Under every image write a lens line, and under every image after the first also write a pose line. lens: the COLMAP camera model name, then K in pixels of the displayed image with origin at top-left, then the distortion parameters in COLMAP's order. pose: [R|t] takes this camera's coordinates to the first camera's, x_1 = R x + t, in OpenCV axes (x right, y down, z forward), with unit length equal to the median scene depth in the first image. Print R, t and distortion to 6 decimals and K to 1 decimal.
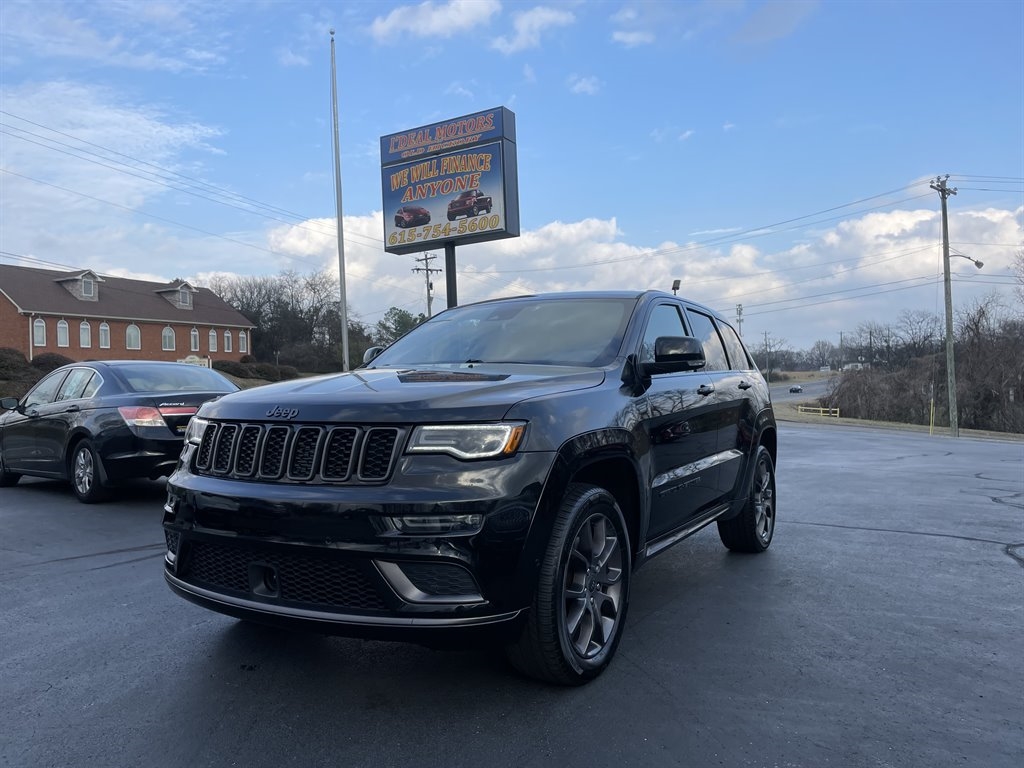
lens RADIAL K [[791.3, 0, 505.8], [0, 791.3, 390.2], [0, 0, 1]] dist [0.096790, -0.144637]
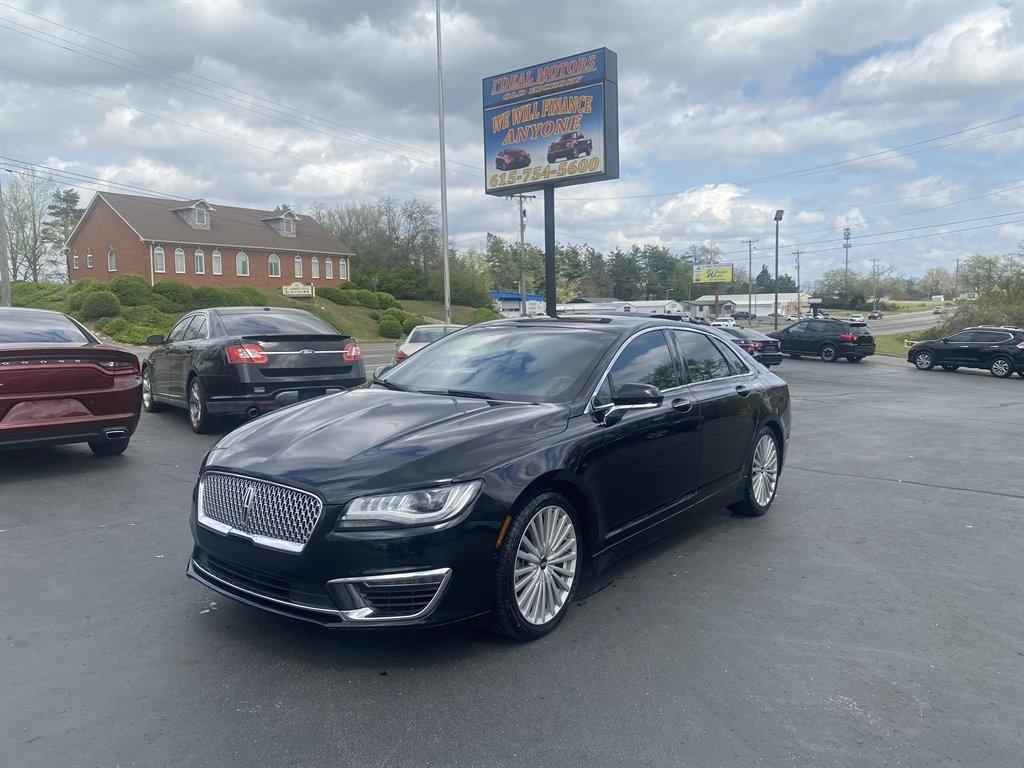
lens RADIAL K [[794.4, 0, 506.0], [0, 794.4, 383.6], [0, 0, 1]] dist [0.053794, -0.082441]
pose [[0.993541, 0.022172, -0.111288, -0.005815], [-0.012578, 0.996200, 0.086180, -0.018533], [0.112776, -0.084223, 0.990044, -0.037797]]
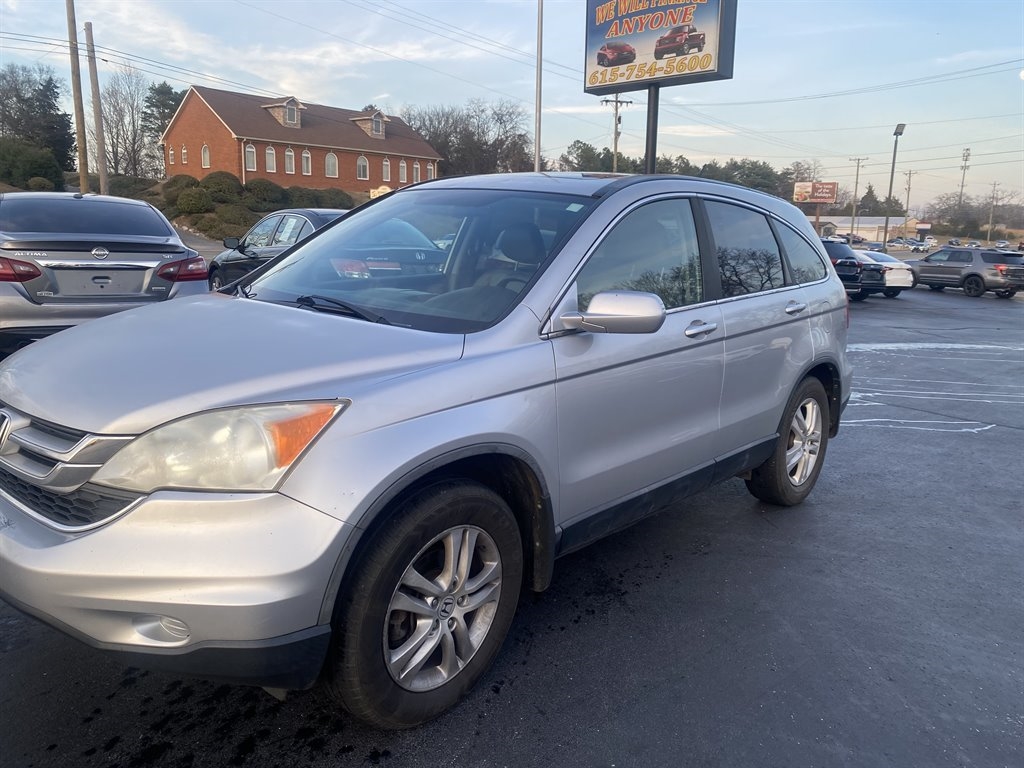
lens RADIAL K [[797.1, 0, 515.5], [0, 797.1, 381.2], [0, 0, 1]] dist [0.014505, -0.003965]
pose [[0.977007, 0.090882, -0.192865, -0.016055], [-0.052951, 0.979687, 0.193414, -0.015485], [0.206525, -0.178755, 0.961974, -0.002636]]
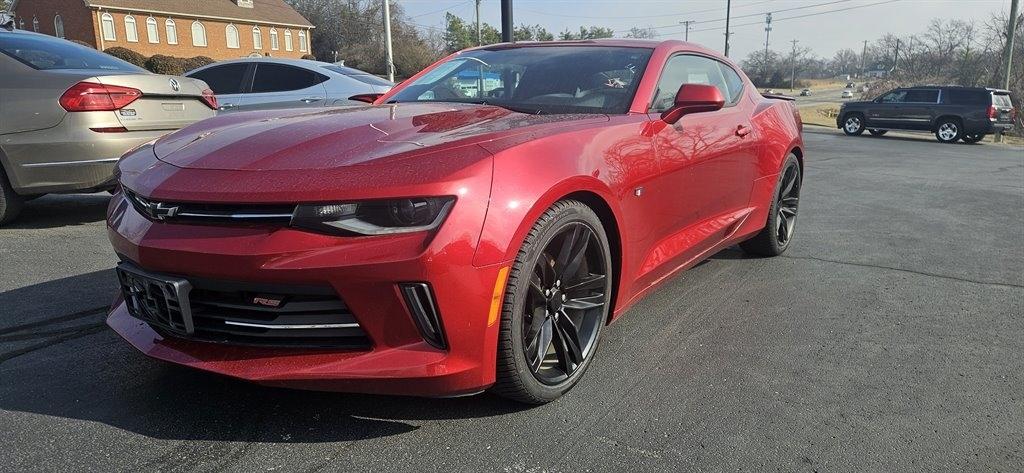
lens RADIAL K [[694.8, 0, 514.3], [0, 694.8, 237.6], [0, 0, 1]] dist [0.072544, -0.057262]
pose [[0.998837, 0.025192, -0.041108, -0.011973], [-0.016353, 0.979107, 0.202685, 0.006558], [0.045355, -0.201777, 0.978381, 0.196315]]
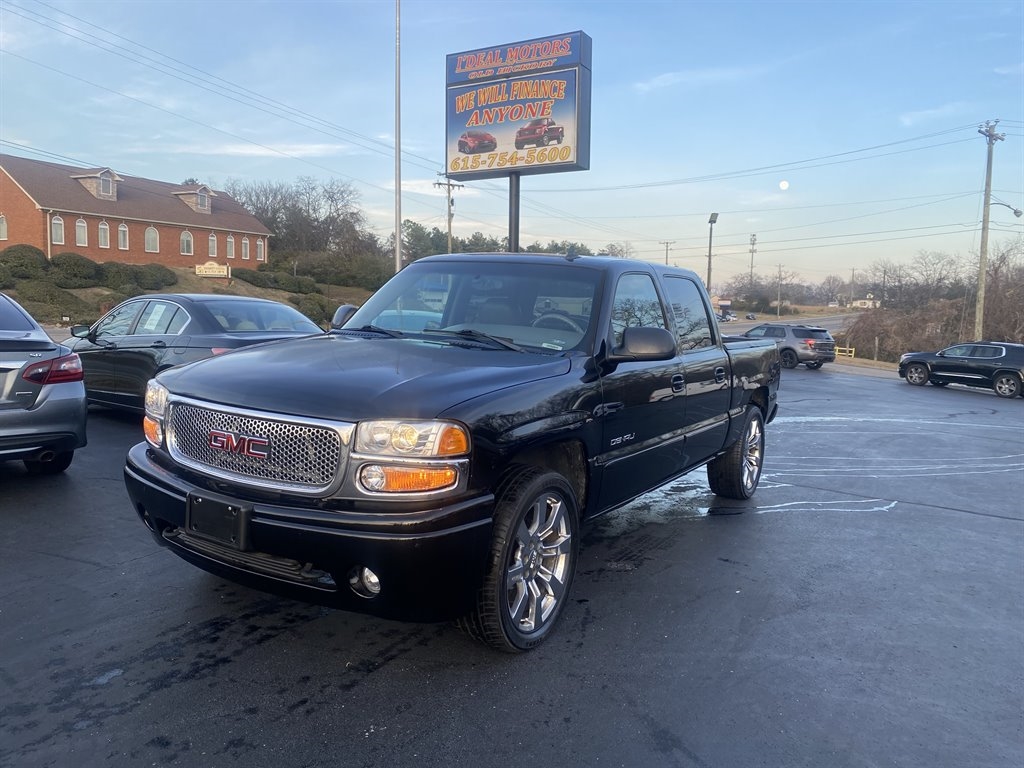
lens RADIAL K [[792.1, 0, 519.1], [0, 792.1, 381.3], [0, 0, 1]] dist [0.040913, -0.049664]
pose [[0.998595, 0.051338, 0.013142, -0.063116], [-0.052322, 0.994494, 0.090801, -0.020135], [-0.008408, -0.091361, 0.995782, 0.015559]]
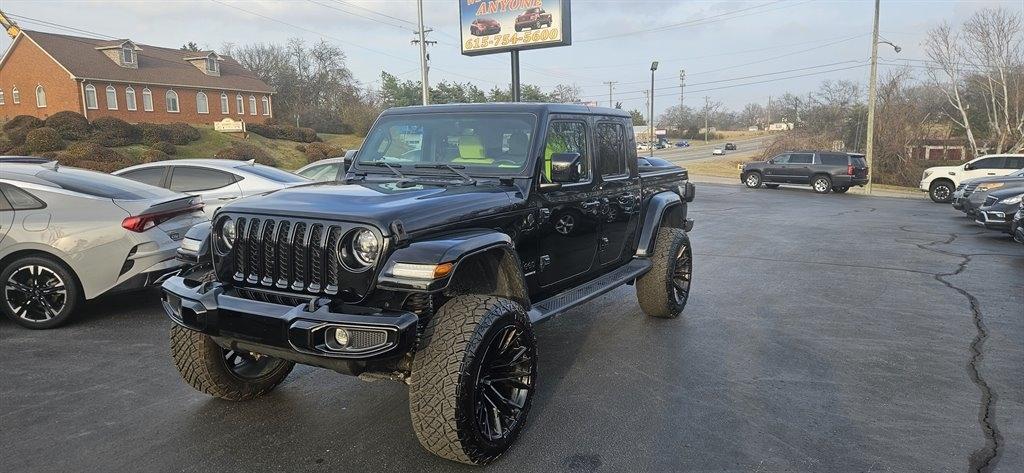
lens RADIAL K [[691.1, 0, 511.6], [0, 691.1, 252.8], [0, 0, 1]] dist [0.076506, -0.058156]
pose [[0.998541, -0.003475, 0.053880, -0.133565], [-0.004802, 0.988255, 0.152740, -0.029702], [-0.053778, -0.152776, 0.986797, -0.160340]]
